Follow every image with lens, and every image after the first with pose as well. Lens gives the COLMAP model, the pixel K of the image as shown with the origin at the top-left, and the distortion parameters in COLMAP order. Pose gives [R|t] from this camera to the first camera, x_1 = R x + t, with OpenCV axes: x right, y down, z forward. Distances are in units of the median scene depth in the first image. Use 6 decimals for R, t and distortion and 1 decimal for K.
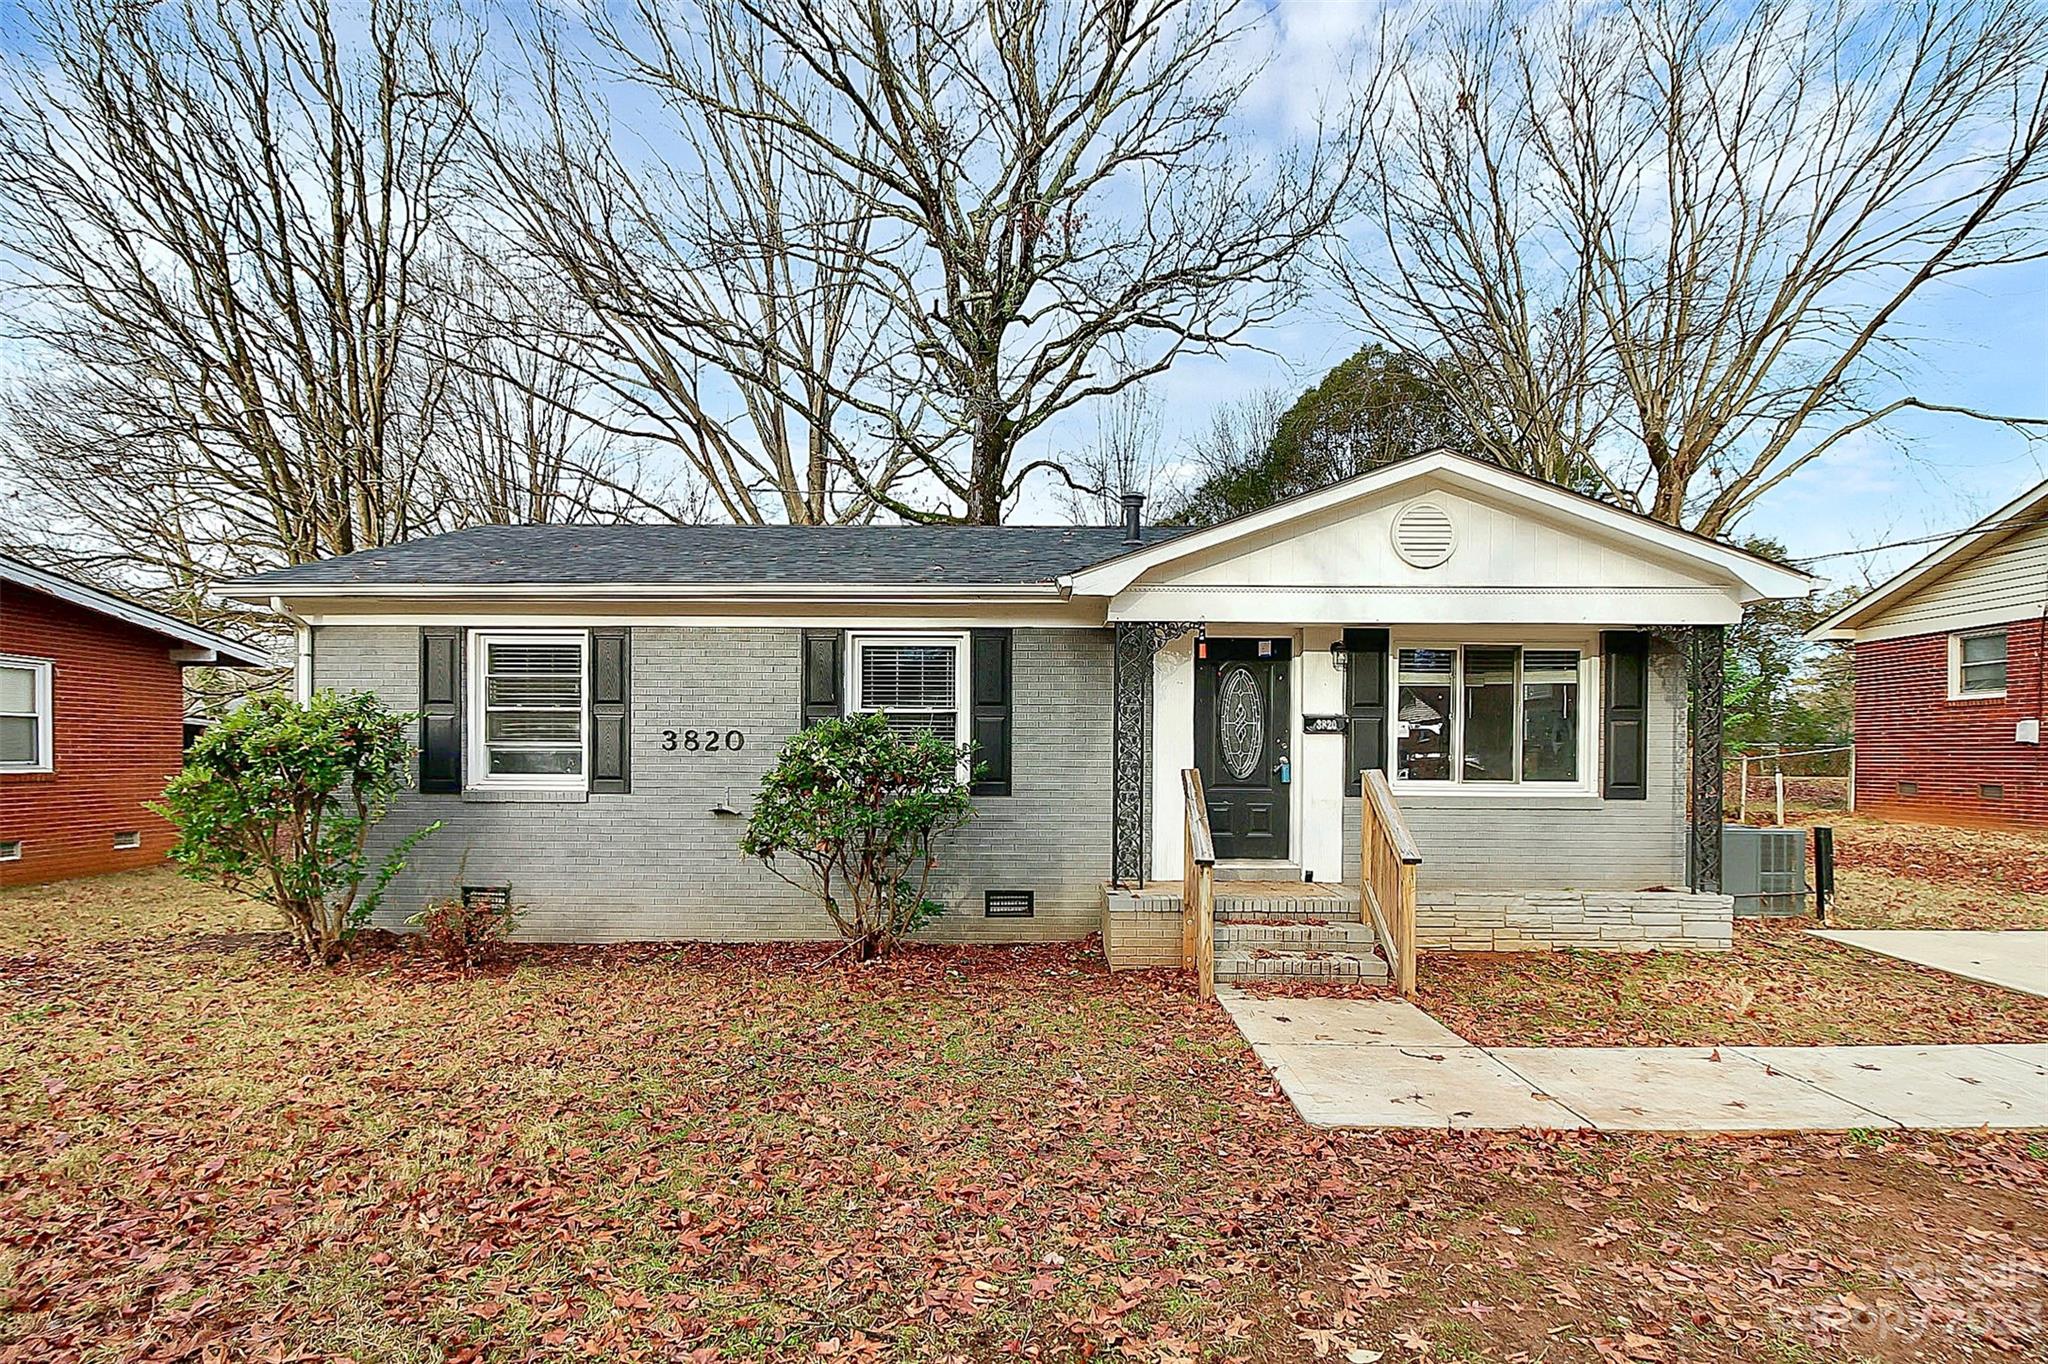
lens RADIAL K [[971.5, 0, 981.9], [0, 971.5, 729.6], [0, 0, 1]] dist [-0.002788, -0.002521]
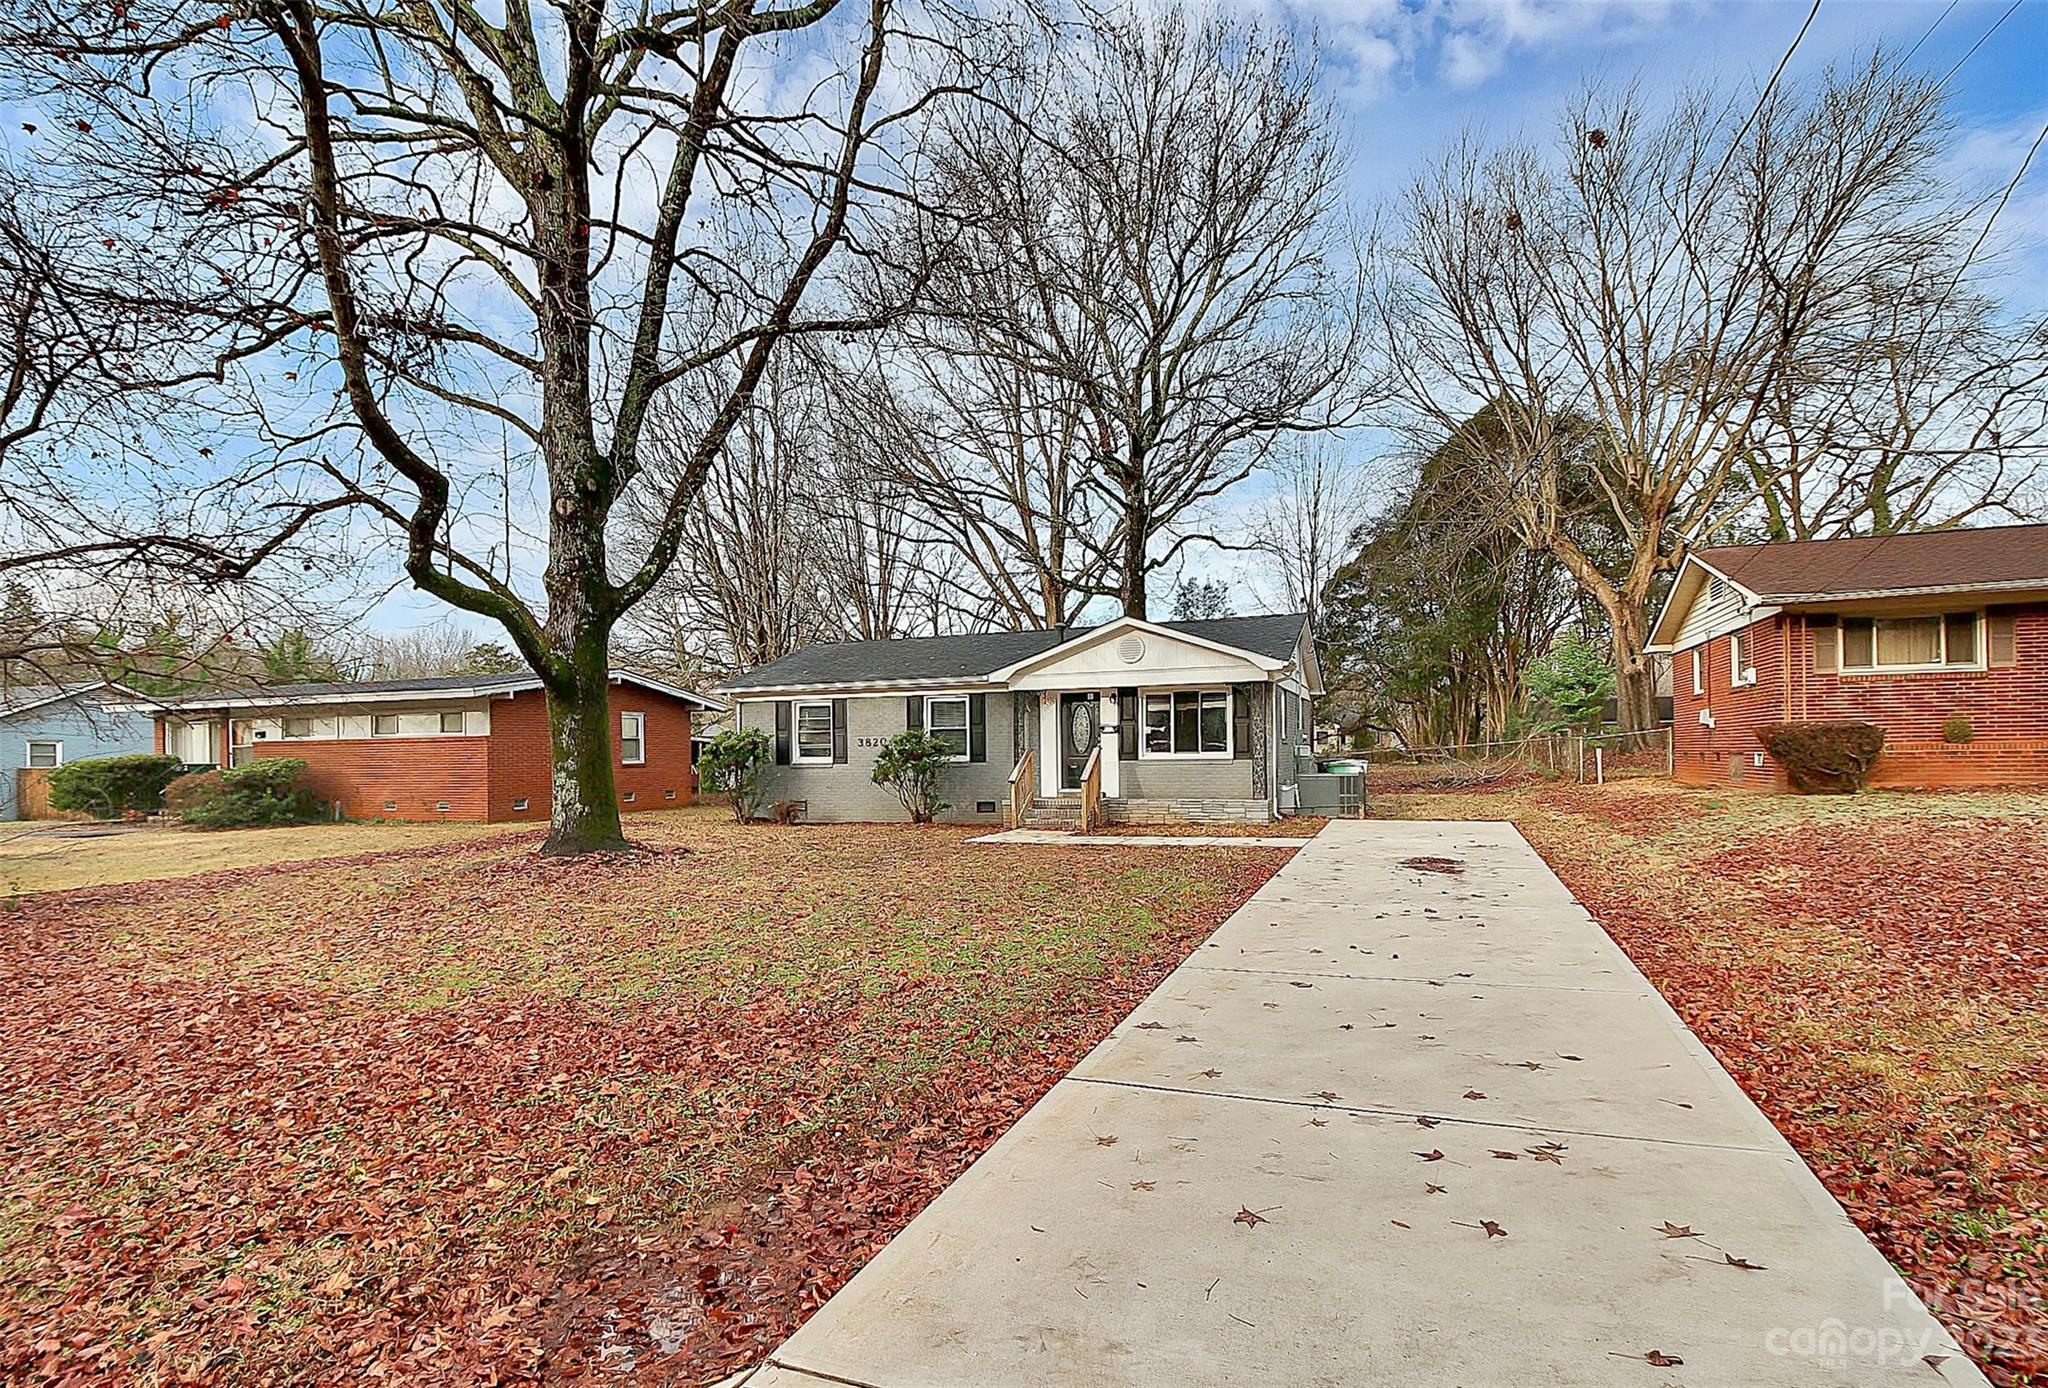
lens RADIAL K [[963.7, 0, 1028.7], [0, 963.7, 703.9], [0, 0, 1]] dist [0.000104, 0.000004]
pose [[0.945246, -0.036522, -0.324308, 0.909098], [0.028953, 0.999185, -0.028134, -0.005844], [0.325071, 0.017203, 0.945533, -1.235262]]
